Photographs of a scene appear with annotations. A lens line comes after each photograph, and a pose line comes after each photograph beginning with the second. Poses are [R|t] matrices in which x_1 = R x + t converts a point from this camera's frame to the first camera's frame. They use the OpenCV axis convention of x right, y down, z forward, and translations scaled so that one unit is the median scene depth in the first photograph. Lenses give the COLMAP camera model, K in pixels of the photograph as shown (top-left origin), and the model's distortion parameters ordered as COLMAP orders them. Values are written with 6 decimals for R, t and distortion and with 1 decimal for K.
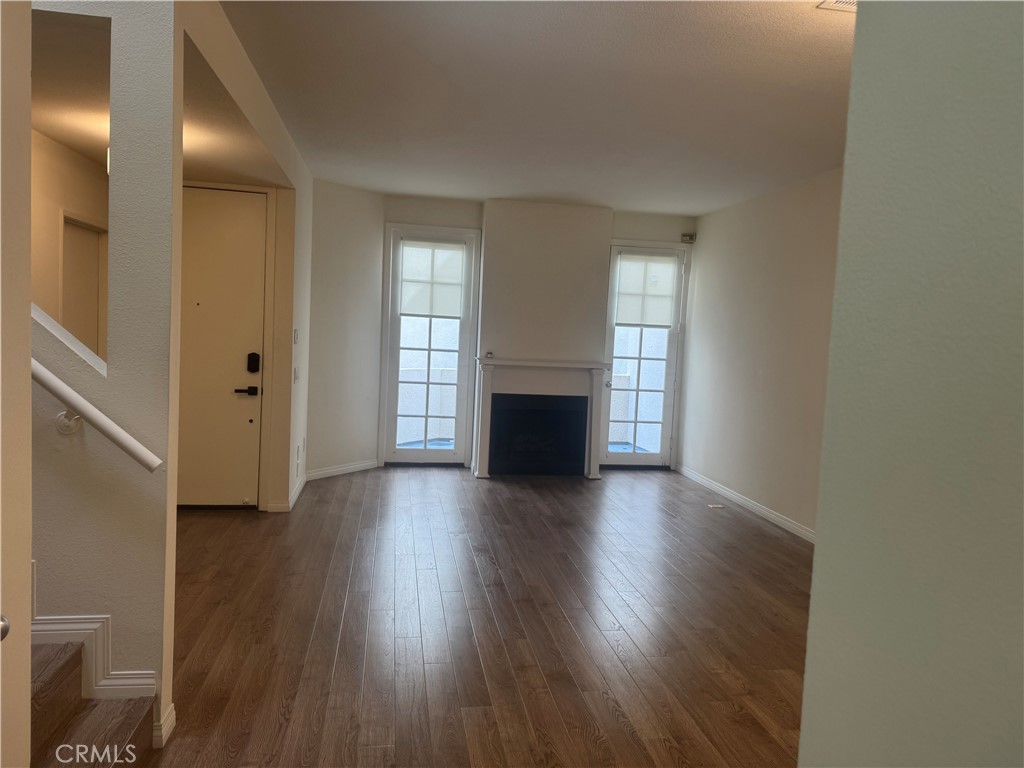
lens RADIAL K [[706.2, 0, 518.7], [0, 706.2, 382.8], [0, 0, 1]] dist [0.093242, -0.166030]
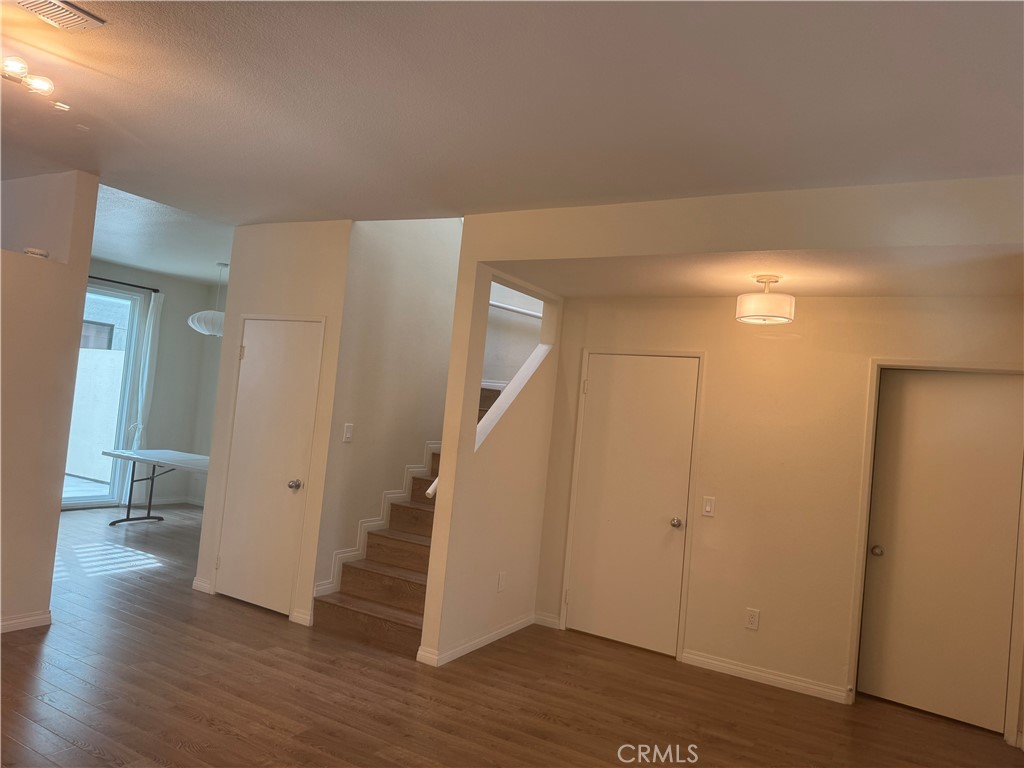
lens RADIAL K [[706.2, 0, 518.7], [0, 706.2, 382.8], [0, 0, 1]] dist [0.093242, -0.166030]
pose [[-0.618897, -0.139528, -0.772980, 0.609210], [-0.185040, 0.982298, -0.029157, -0.118198], [0.763365, 0.124987, -0.633760, 1.688204]]
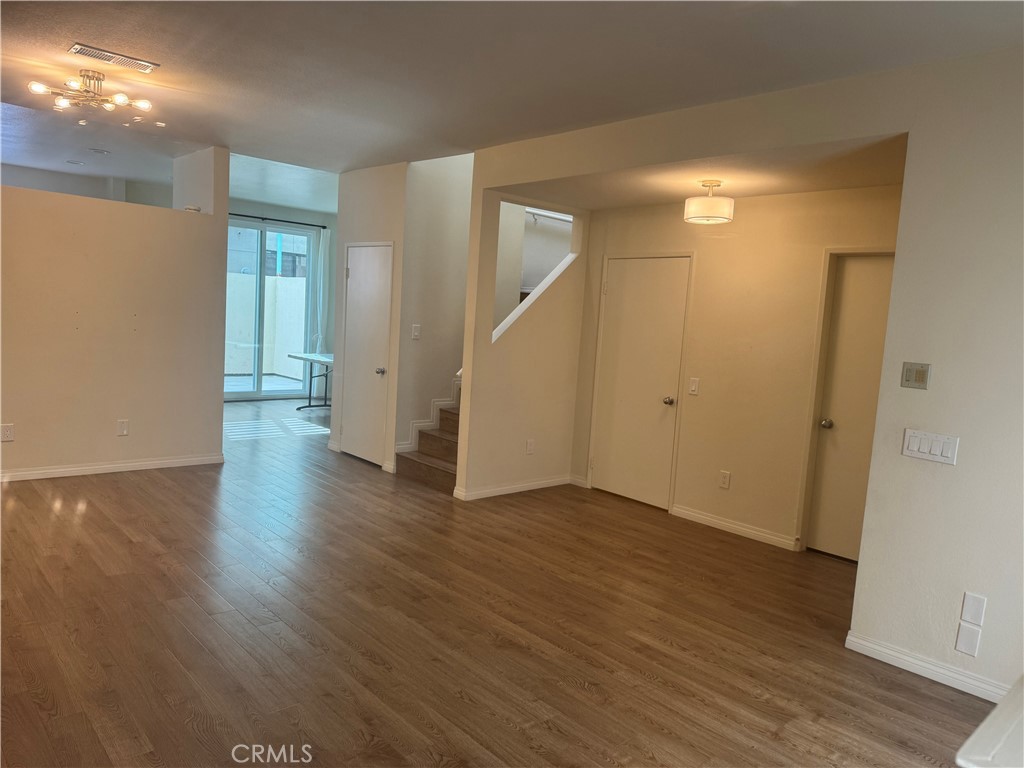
lens RADIAL K [[706.2, 0, 518.7], [0, 706.2, 382.8], [0, 0, 1]] dist [0.093242, -0.166030]
pose [[-0.830355, -0.048002, -0.555163, 0.491040], [-0.148198, 0.979426, 0.136972, -0.162483], [0.537167, 0.196010, -0.820385, 2.263332]]
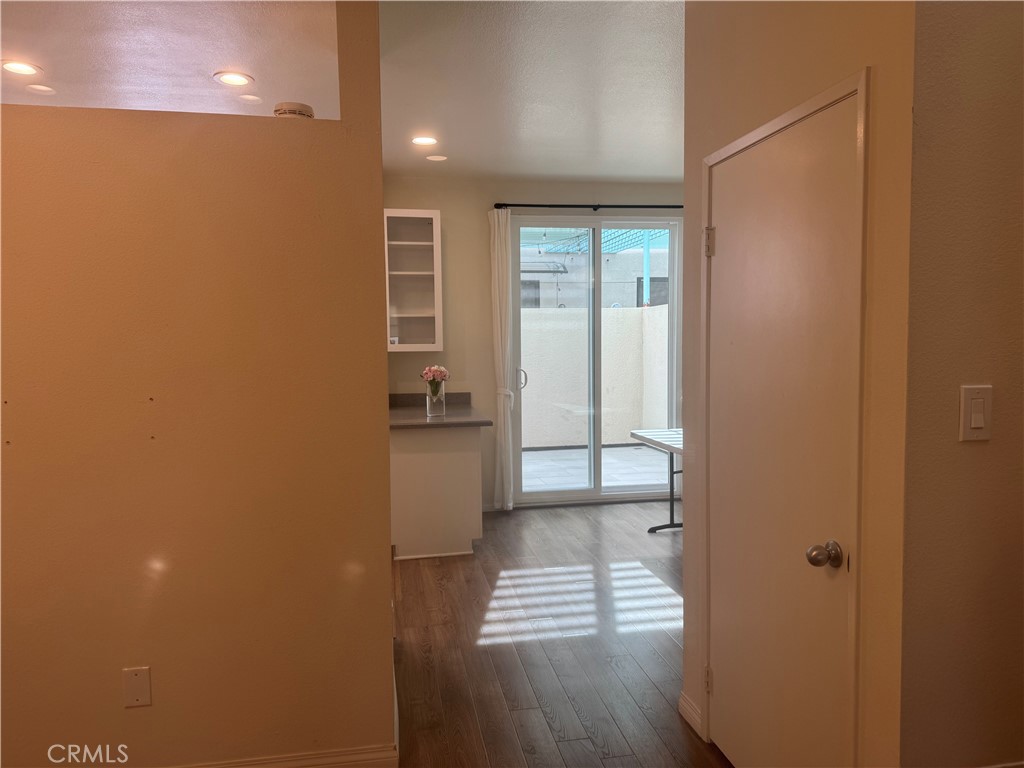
lens RADIAL K [[706.2, 0, 518.7], [0, 706.2, 382.8], [0, 0, 1]] dist [0.093242, -0.166030]
pose [[-0.999021, -0.037435, -0.023579, -0.043659], [-0.040317, 0.989786, 0.136738, -0.062145], [0.018219, 0.137555, -0.990327, 0.916844]]
